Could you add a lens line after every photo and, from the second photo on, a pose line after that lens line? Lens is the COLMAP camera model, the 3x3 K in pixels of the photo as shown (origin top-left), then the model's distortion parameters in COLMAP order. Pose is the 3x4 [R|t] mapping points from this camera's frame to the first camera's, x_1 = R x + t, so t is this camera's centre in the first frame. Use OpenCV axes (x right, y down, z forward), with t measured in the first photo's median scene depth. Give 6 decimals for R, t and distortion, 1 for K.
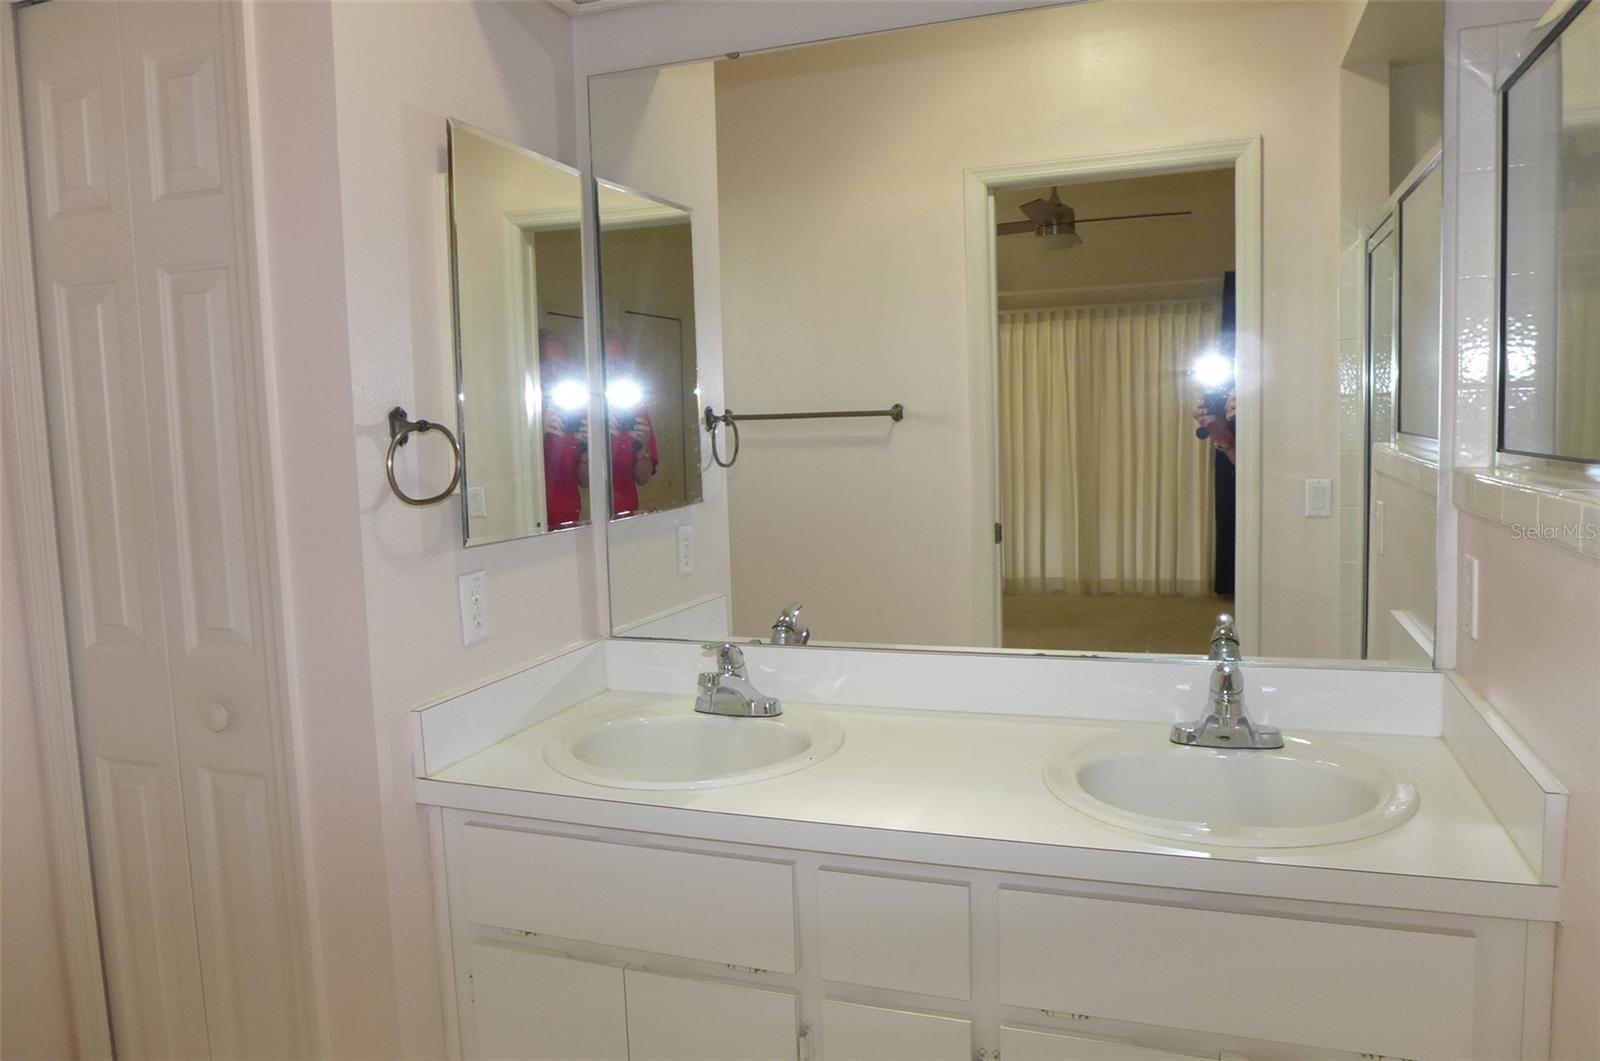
lens RADIAL K [[1100.4, 0, 800.6], [0, 1100.4, 520.9], [0, 0, 1]] dist [-0.060143, 0.017540]
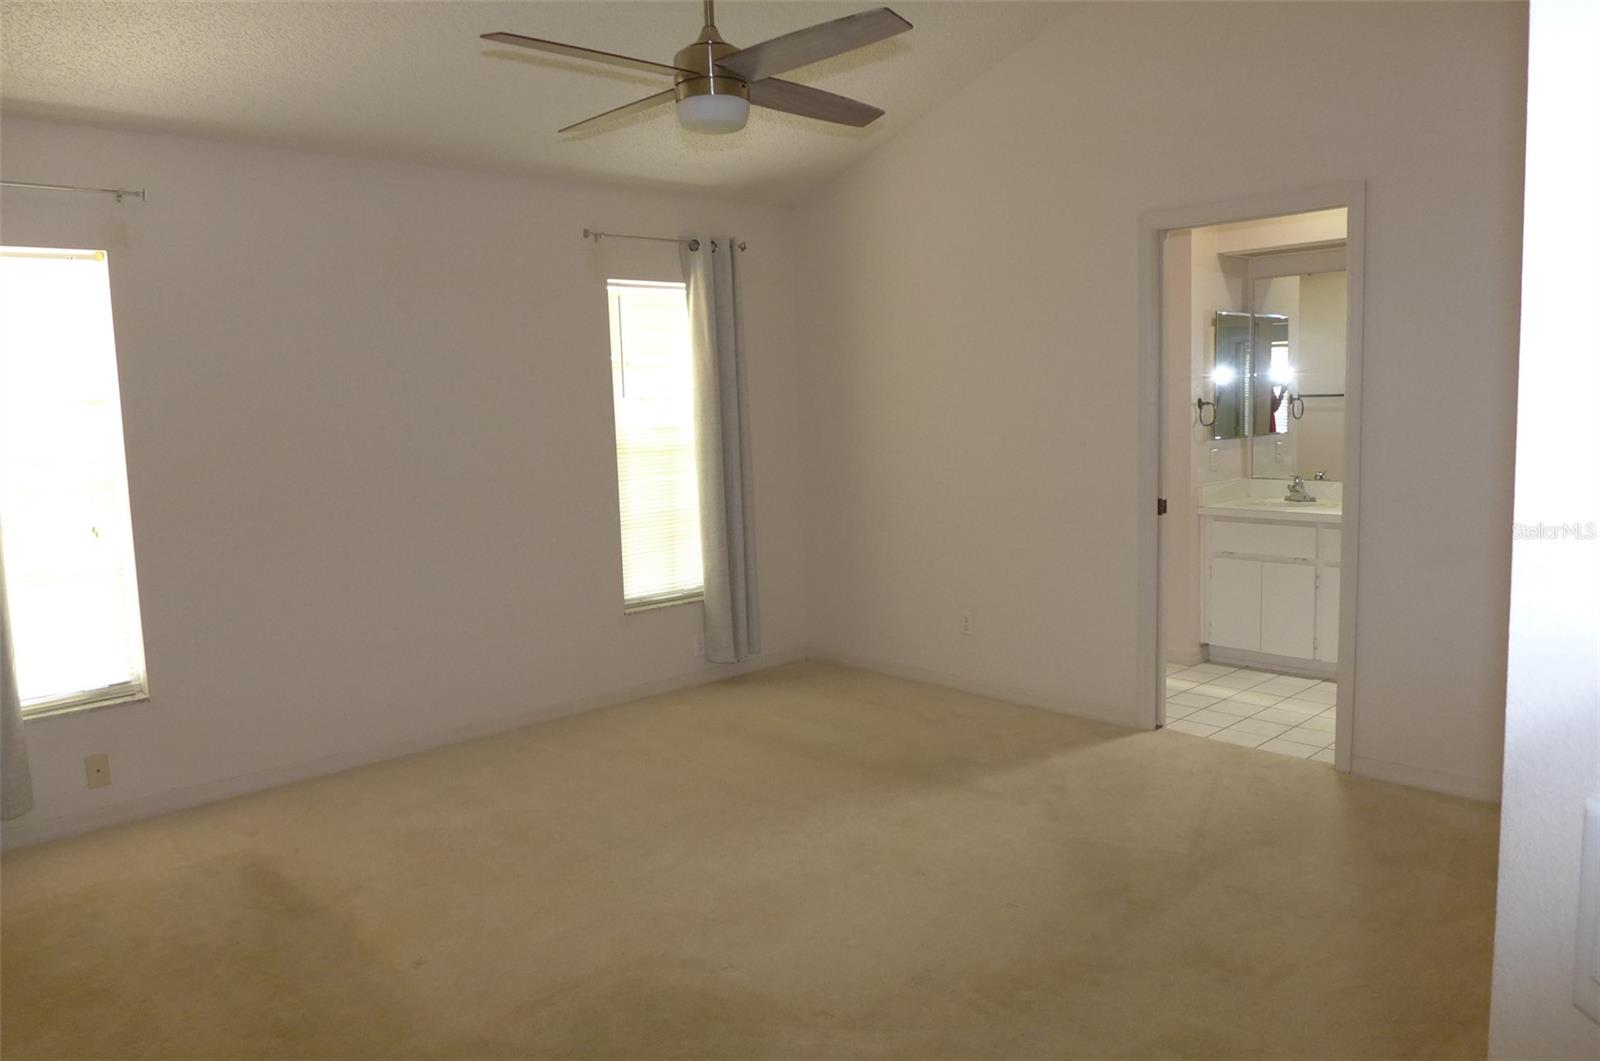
lens RADIAL K [[1100.4, 0, 800.6], [0, 1100.4, 520.9], [0, 0, 1]] dist [-0.060143, 0.017540]
pose [[0.888443, 0.052405, -0.455986, 0.096657], [-0.035546, 0.998333, 0.045477, 0.161616], [0.457609, -0.024195, 0.888824, -2.511284]]
